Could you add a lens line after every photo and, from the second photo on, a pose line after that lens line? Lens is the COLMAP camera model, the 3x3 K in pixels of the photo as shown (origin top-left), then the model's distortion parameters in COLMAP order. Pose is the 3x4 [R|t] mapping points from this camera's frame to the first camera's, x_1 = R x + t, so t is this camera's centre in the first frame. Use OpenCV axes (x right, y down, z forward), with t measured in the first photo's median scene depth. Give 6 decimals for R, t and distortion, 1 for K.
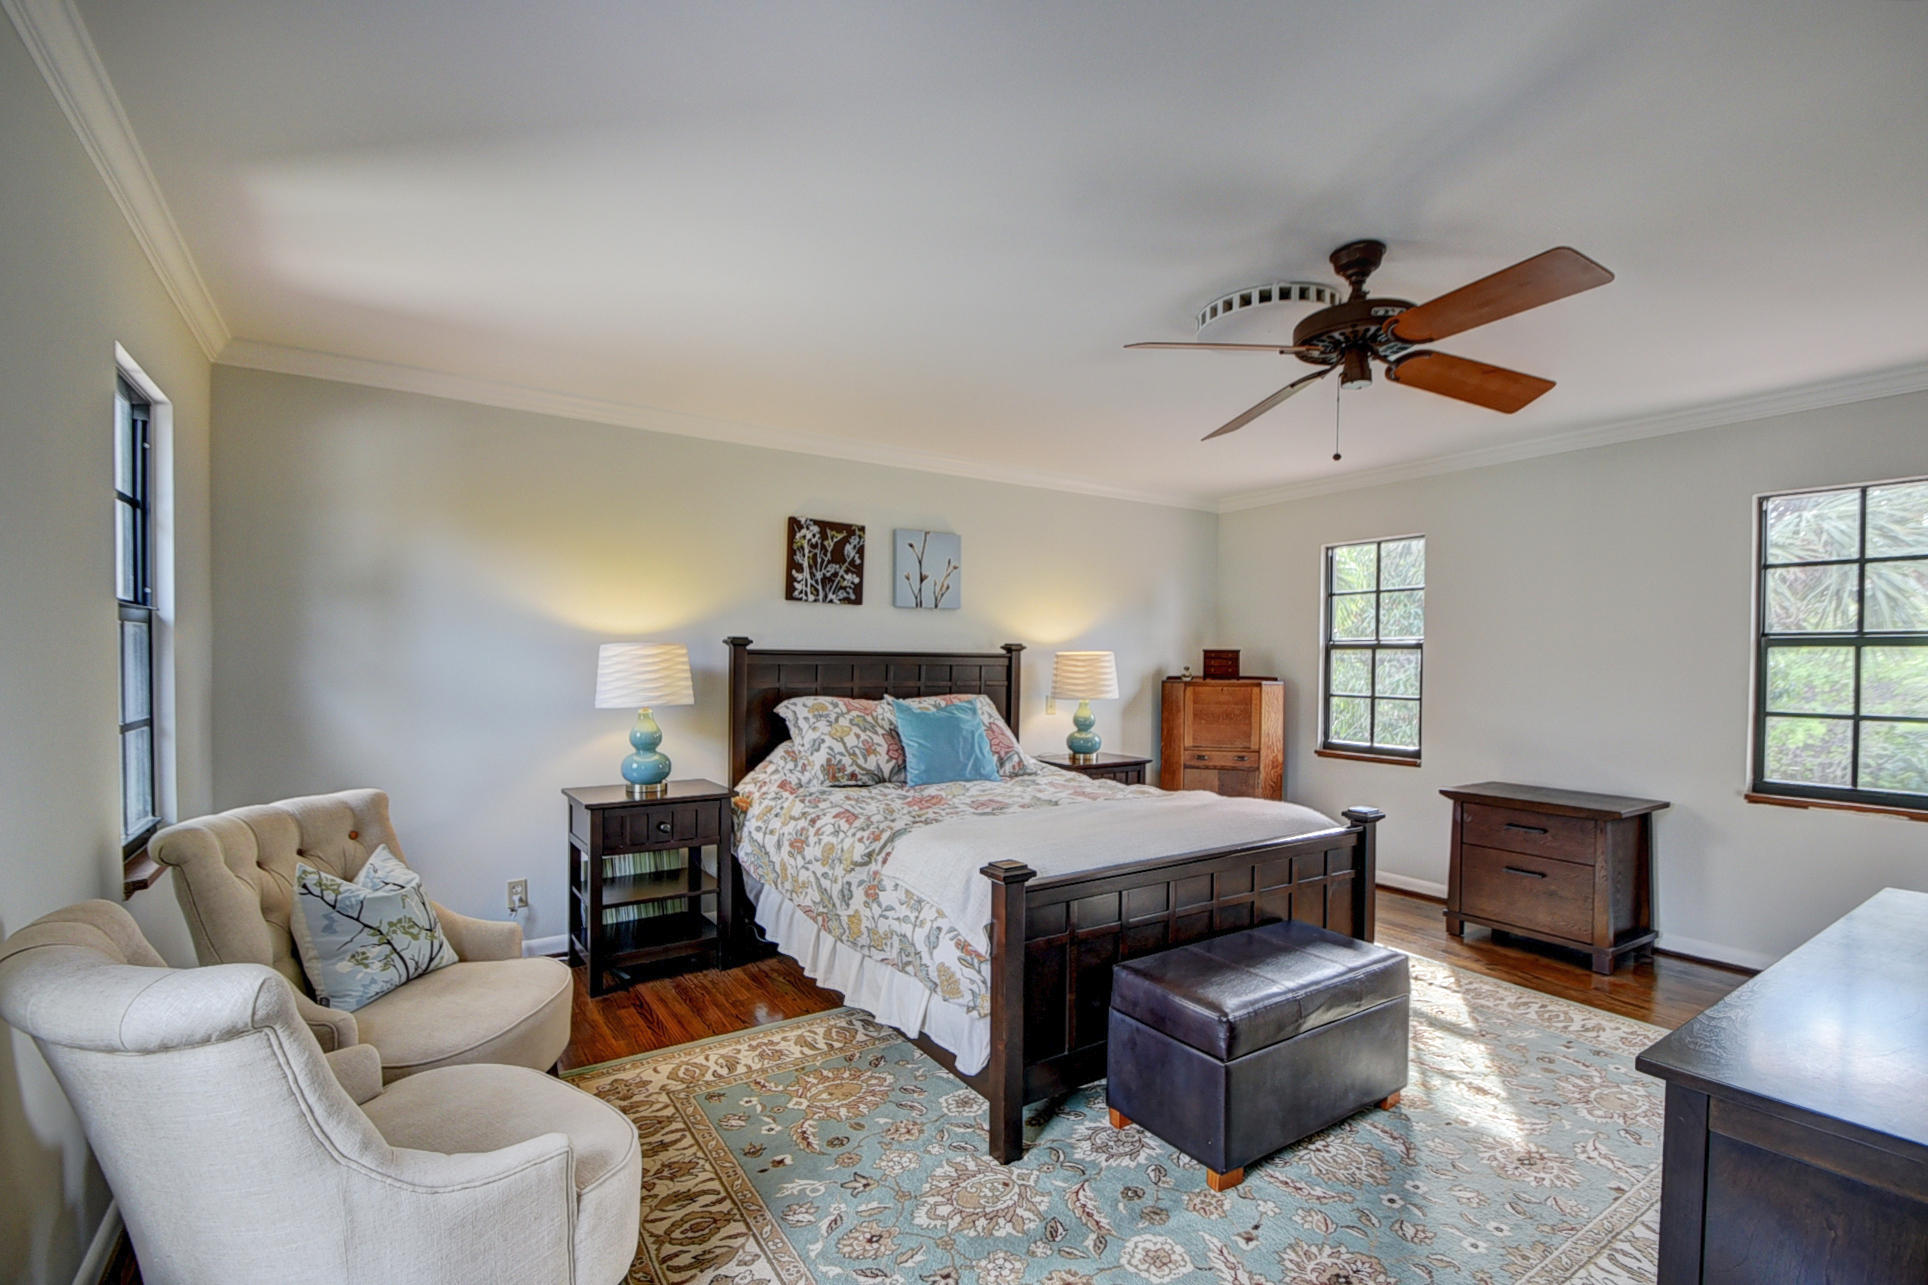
lens RADIAL K [[872.2, 0, 952.1], [0, 872.2, 674.0], [0, 0, 1]] dist [0.016708, -0.018372]
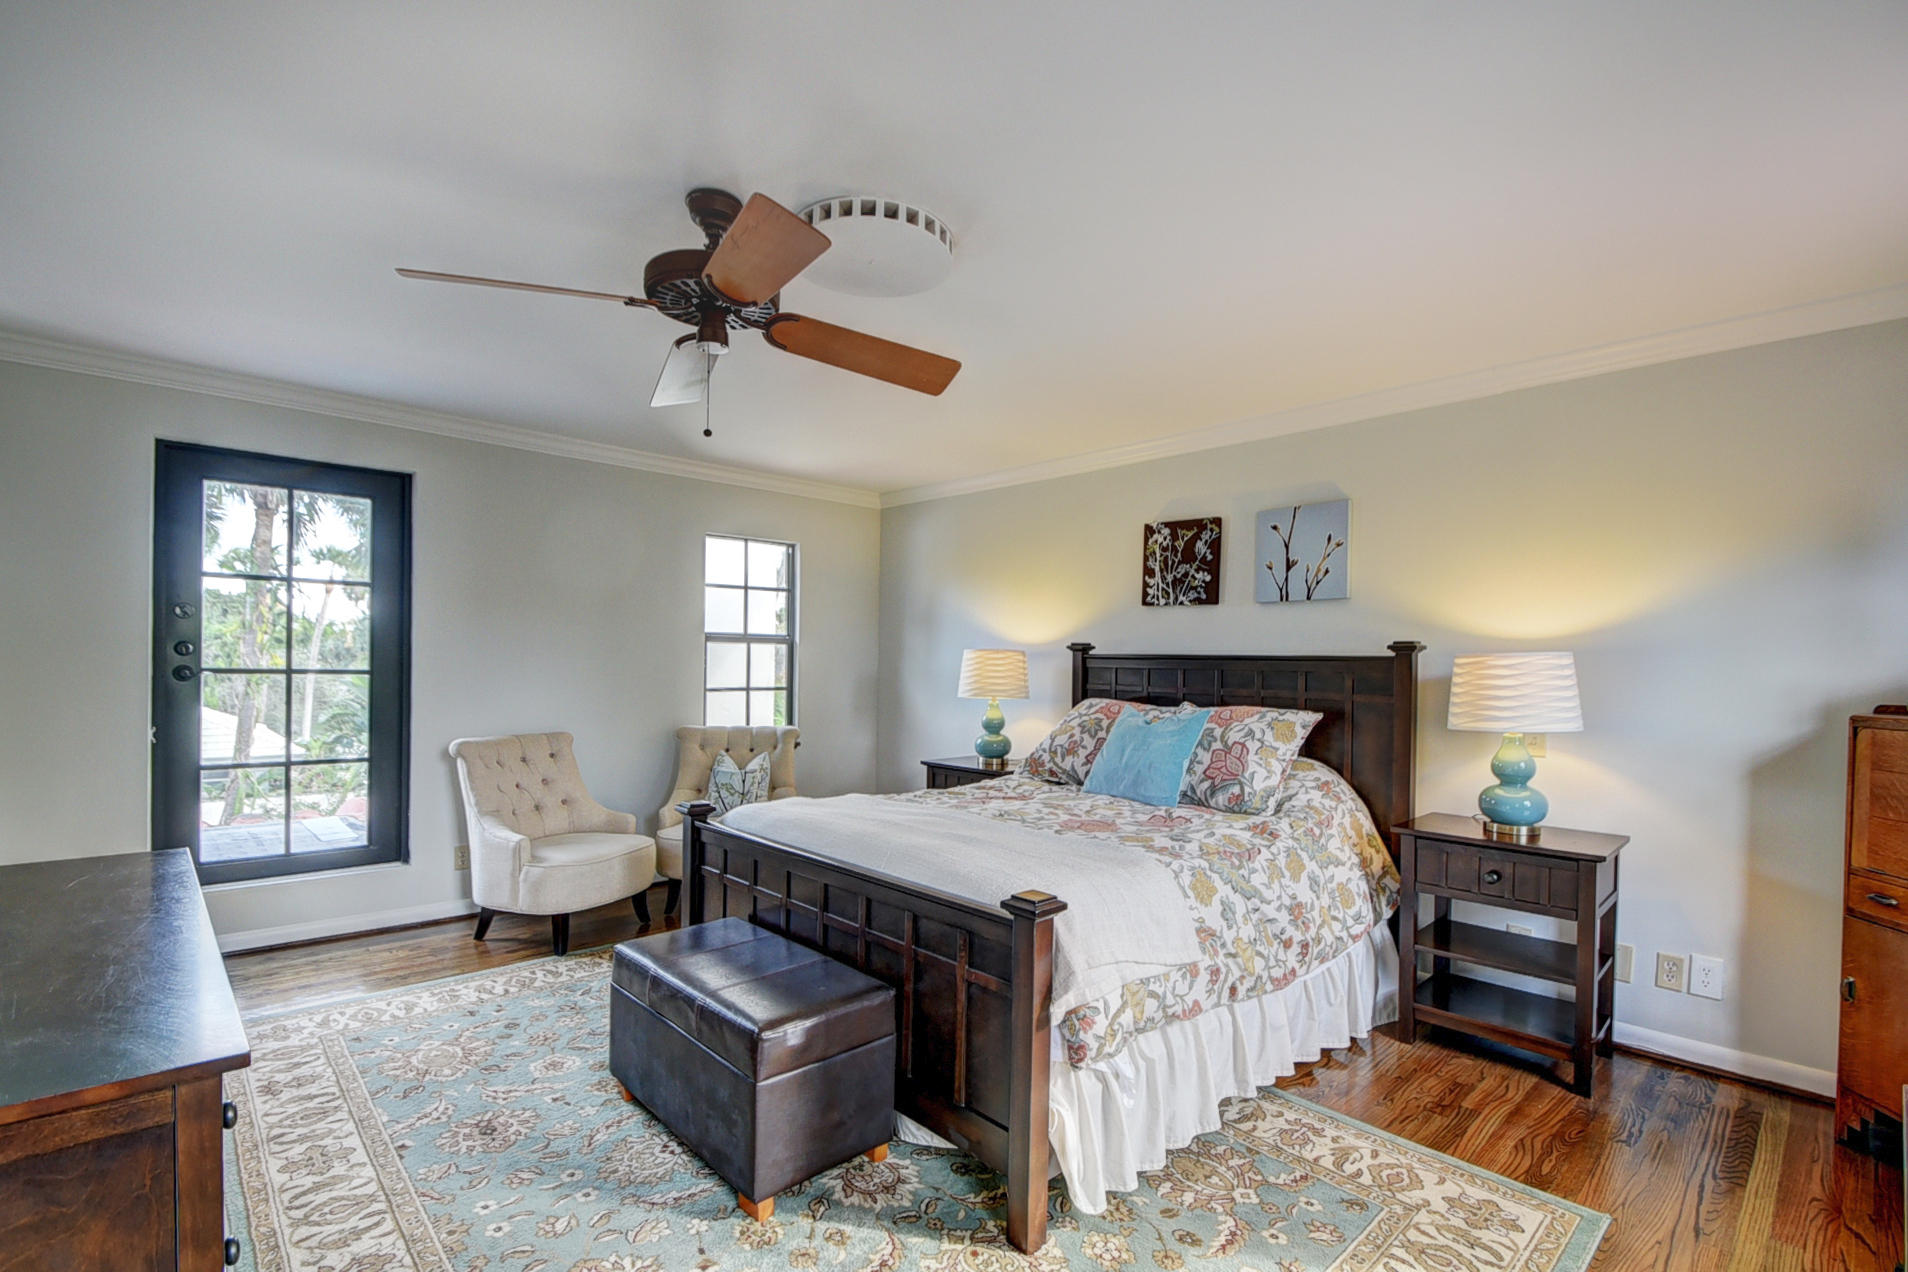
lens RADIAL K [[871.3, 0, 952.1], [0, 871.3, 665.7], [0, 0, 1]] dist [0.010139, -0.012748]
pose [[0.172106, -0.005686, -0.985062, 0.764053], [-0.035654, 0.999292, -0.011997, 0.005022], [0.984433, 0.037186, 0.171781, 0.597988]]
